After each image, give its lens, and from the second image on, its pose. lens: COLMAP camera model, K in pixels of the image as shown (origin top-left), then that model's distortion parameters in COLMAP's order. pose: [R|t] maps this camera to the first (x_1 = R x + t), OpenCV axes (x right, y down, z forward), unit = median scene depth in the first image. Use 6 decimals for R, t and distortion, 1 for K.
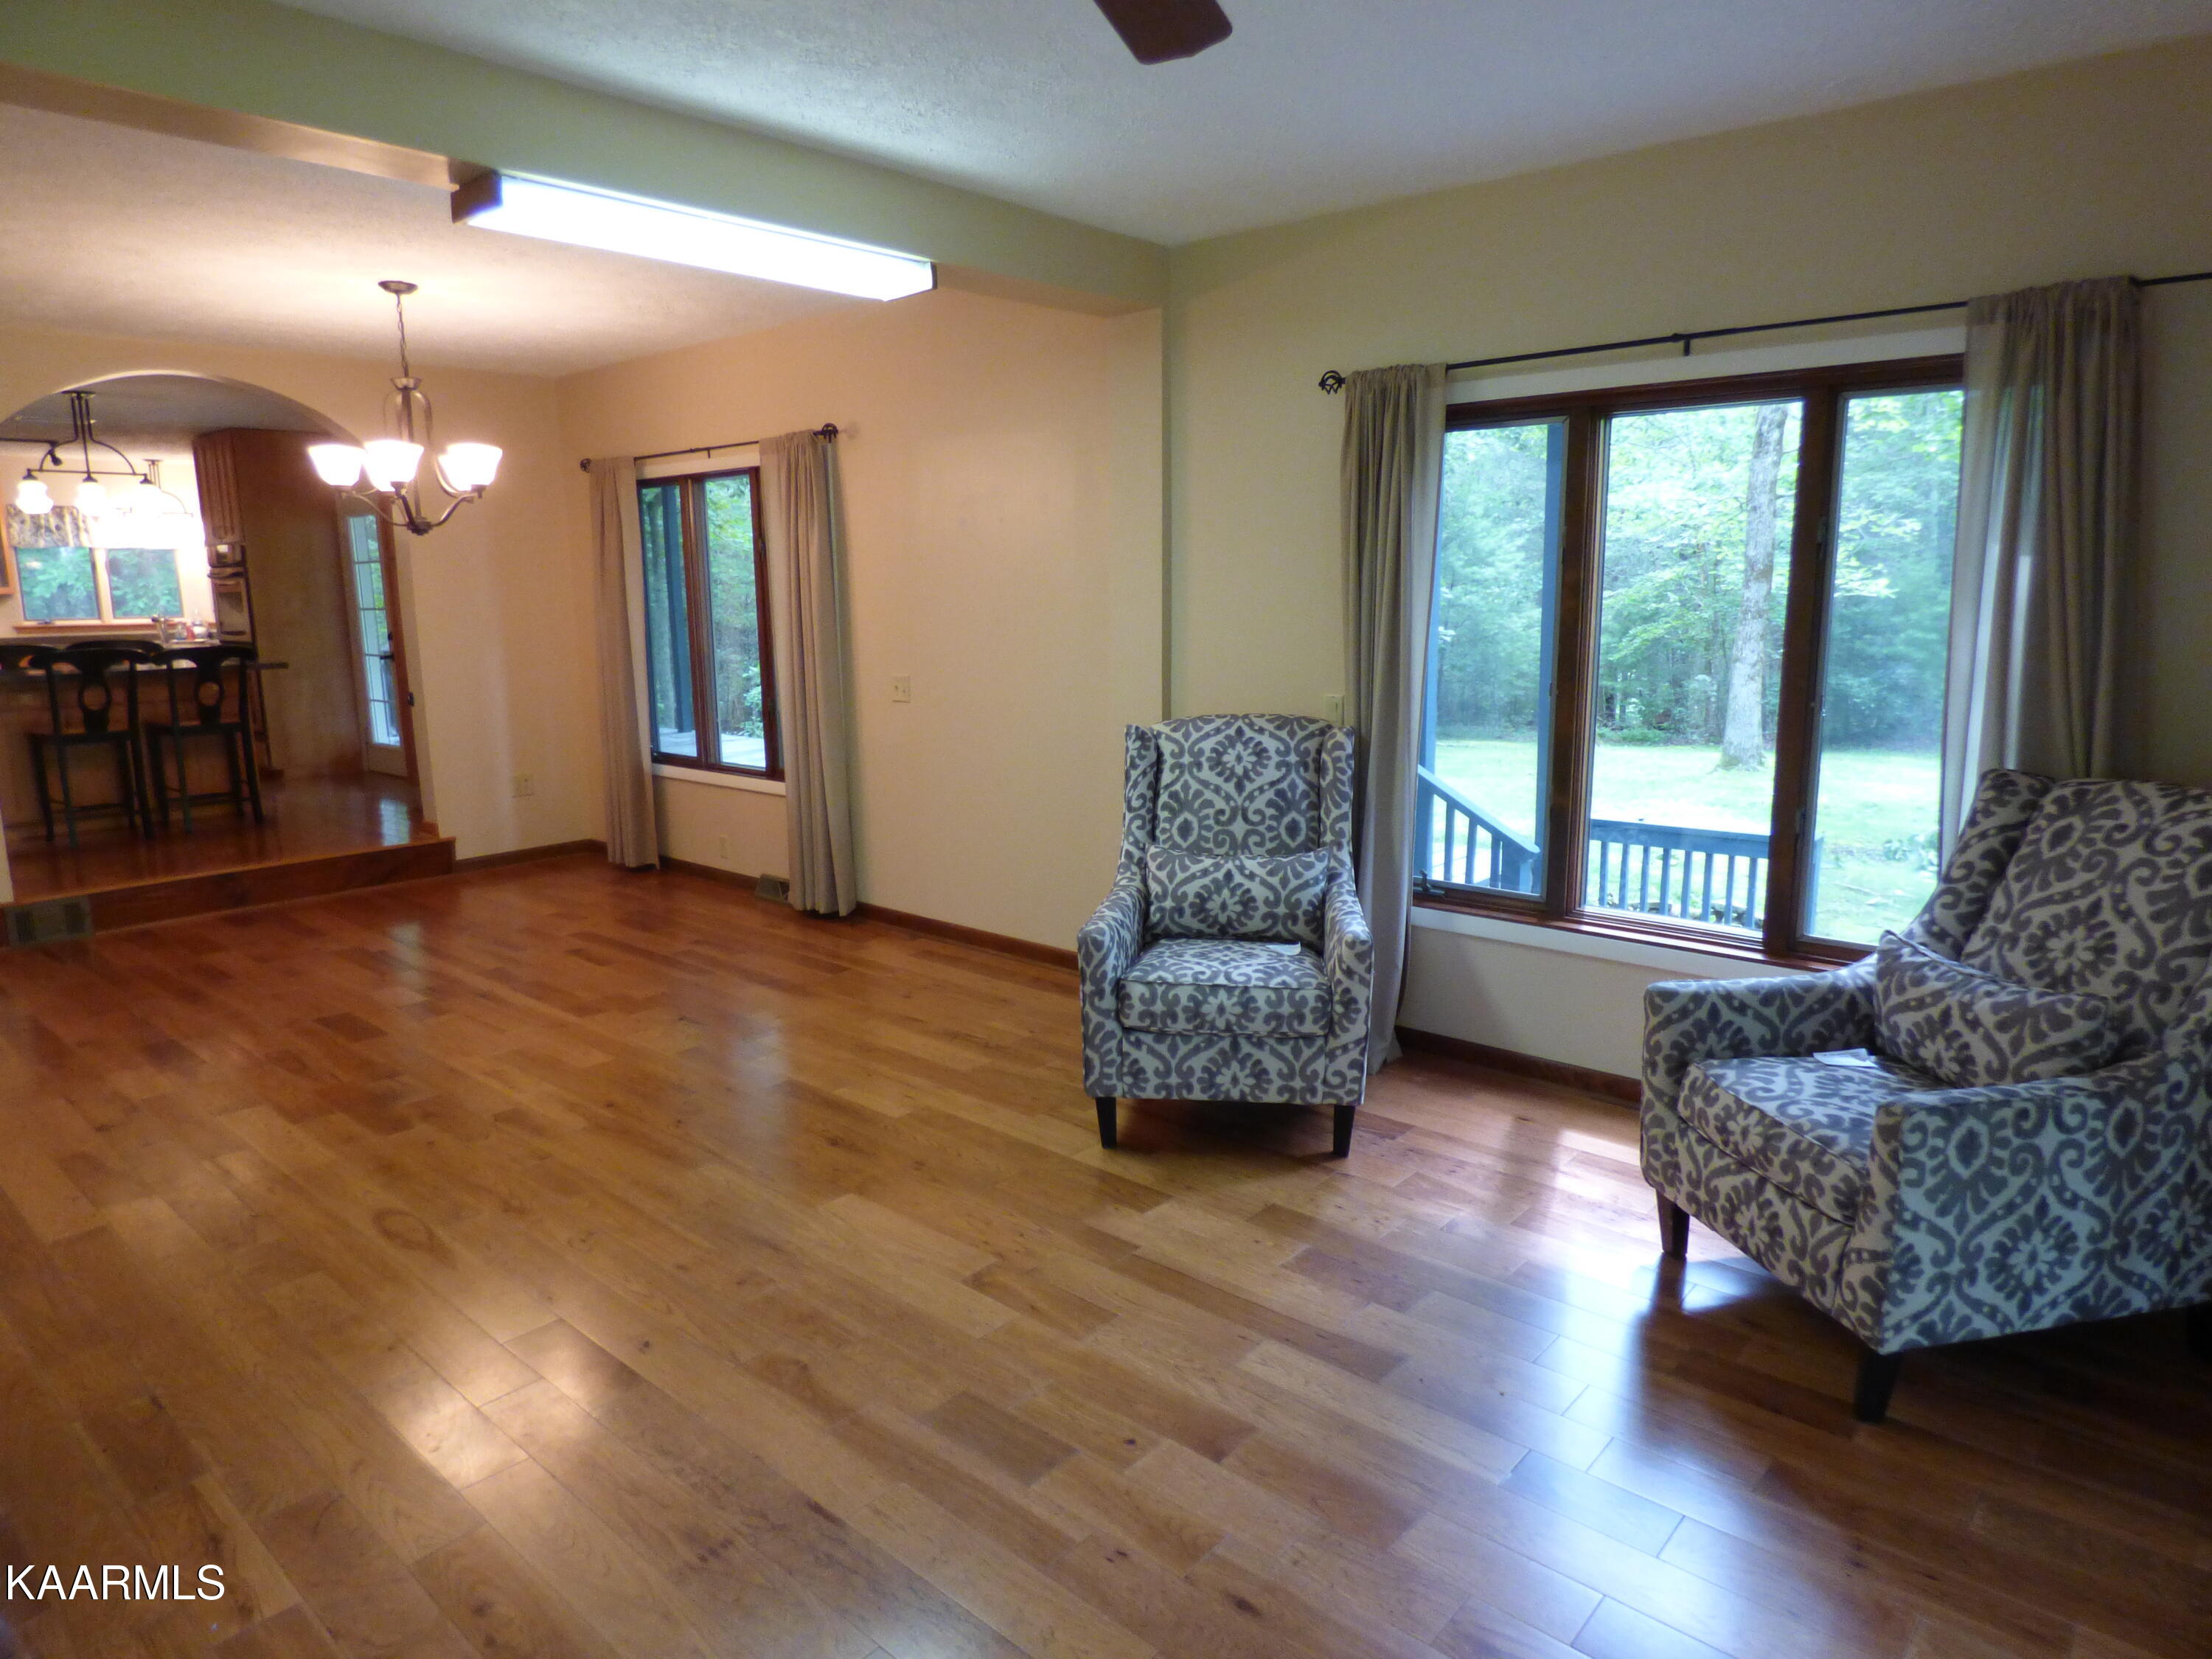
lens RADIAL K [[1358.9, 0, 1111.5], [0, 1358.9, 826.5], [0, 0, 1]] dist [-0.007198, -0.001984]
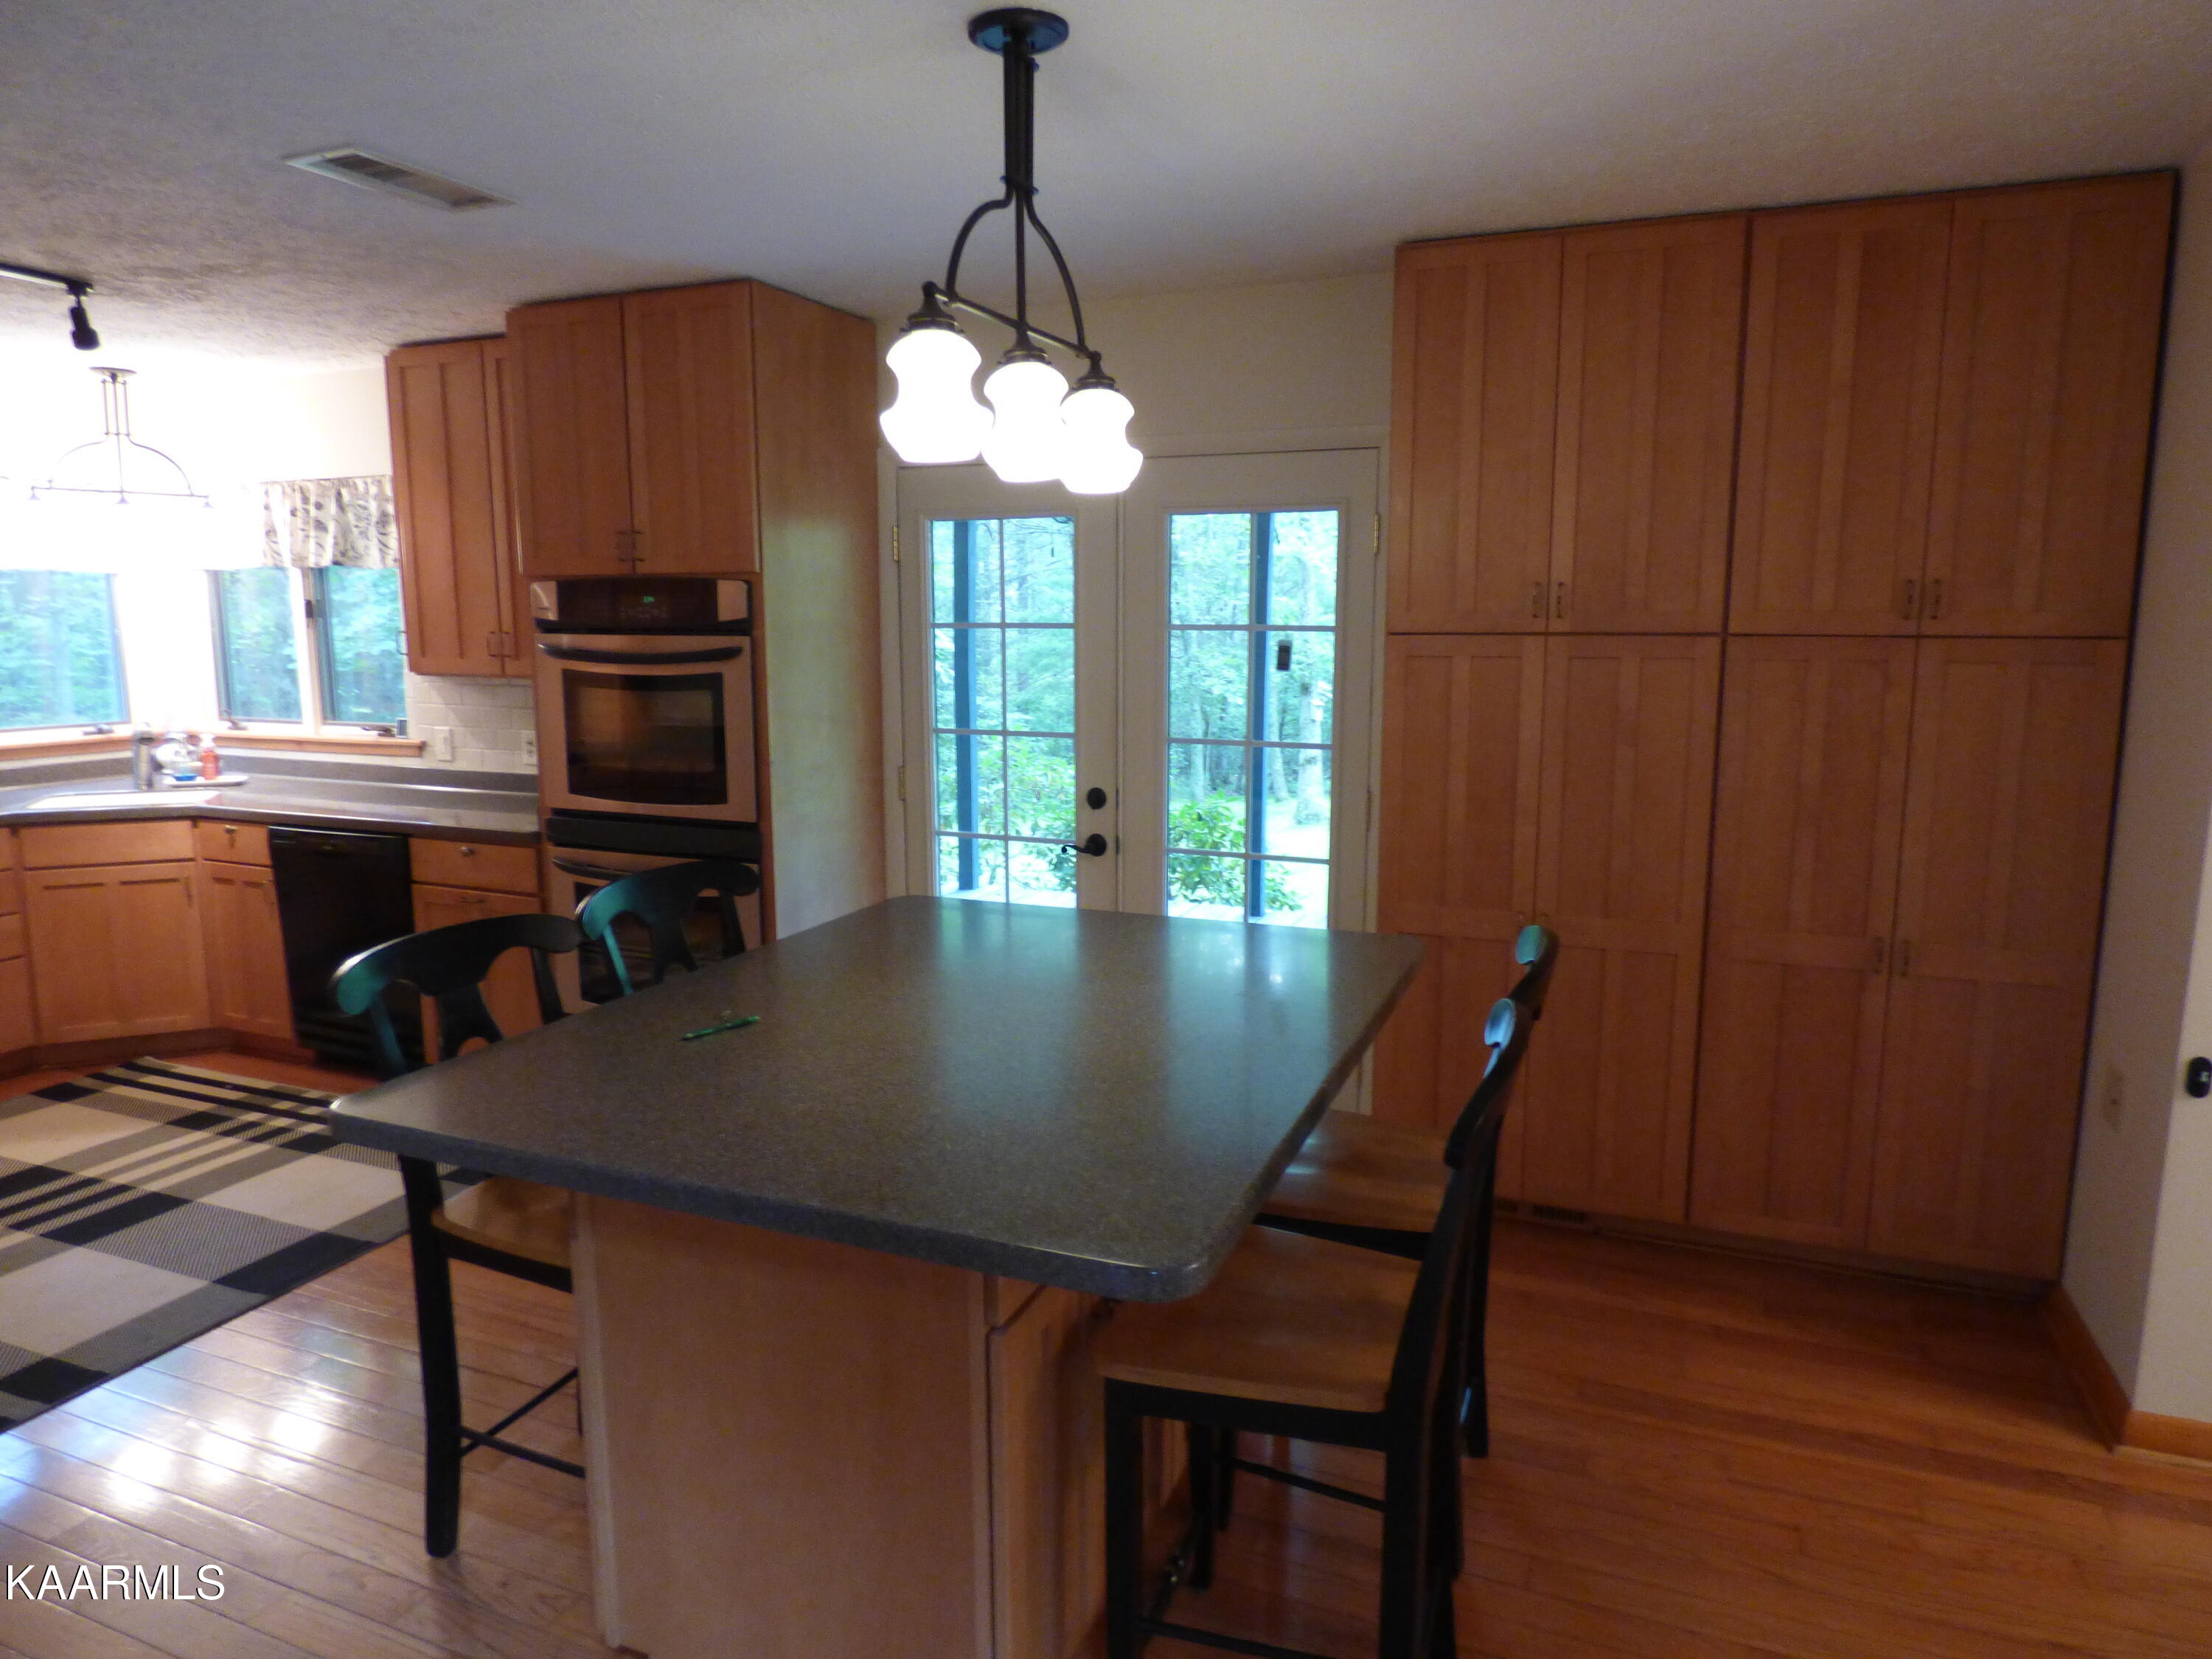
lens RADIAL K [[1358.9, 0, 1127.3], [0, 1358.9, 823.0], [0, 0, 1]] dist [-0.007198, -0.001984]
pose [[0.939169, -0.041162, 0.340980, -0.439921], [0.049315, 0.998666, -0.015273, -0.081055], [-0.339896, 0.031160, 0.939947, 0.382665]]
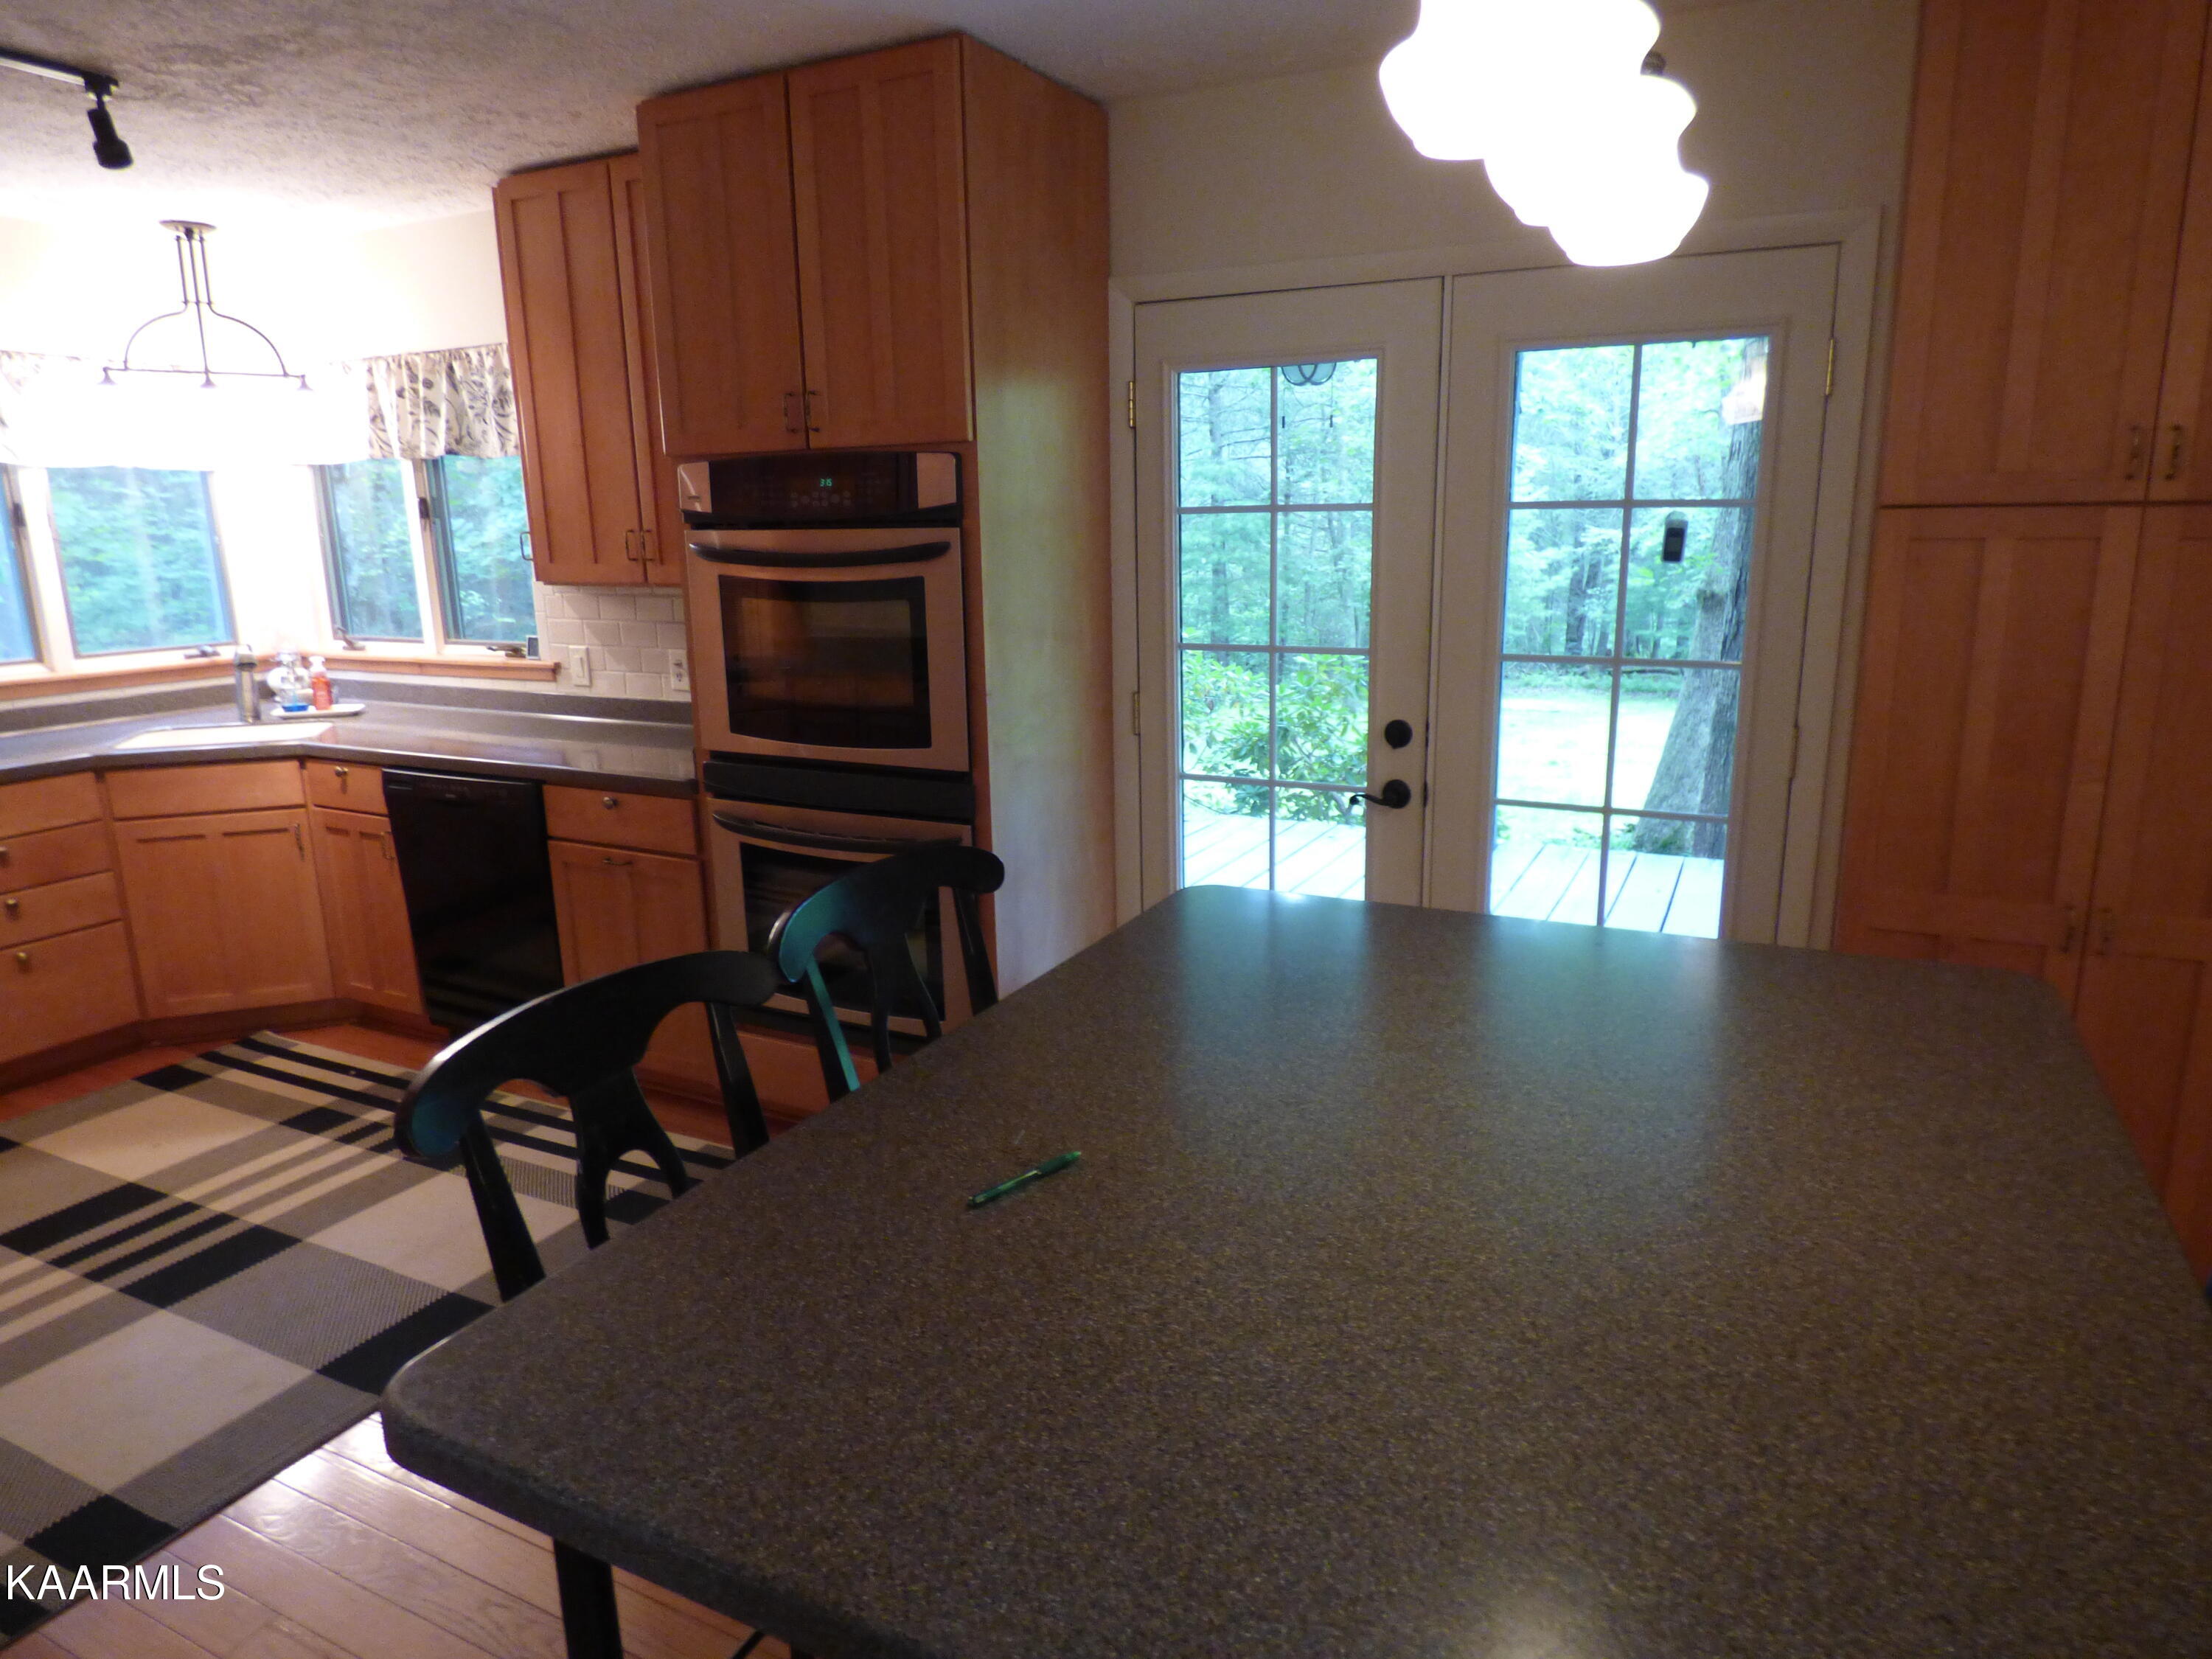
lens RADIAL K [[1358.9, 0, 1133.8], [0, 1358.9, 823.1], [0, 0, 1]] dist [-0.007198, -0.001984]
pose [[0.964812, -0.065444, 0.254668, -0.446498], [0.053158, 0.997079, 0.054835, -0.091055], [-0.257513, -0.039368, 0.965473, 0.451984]]
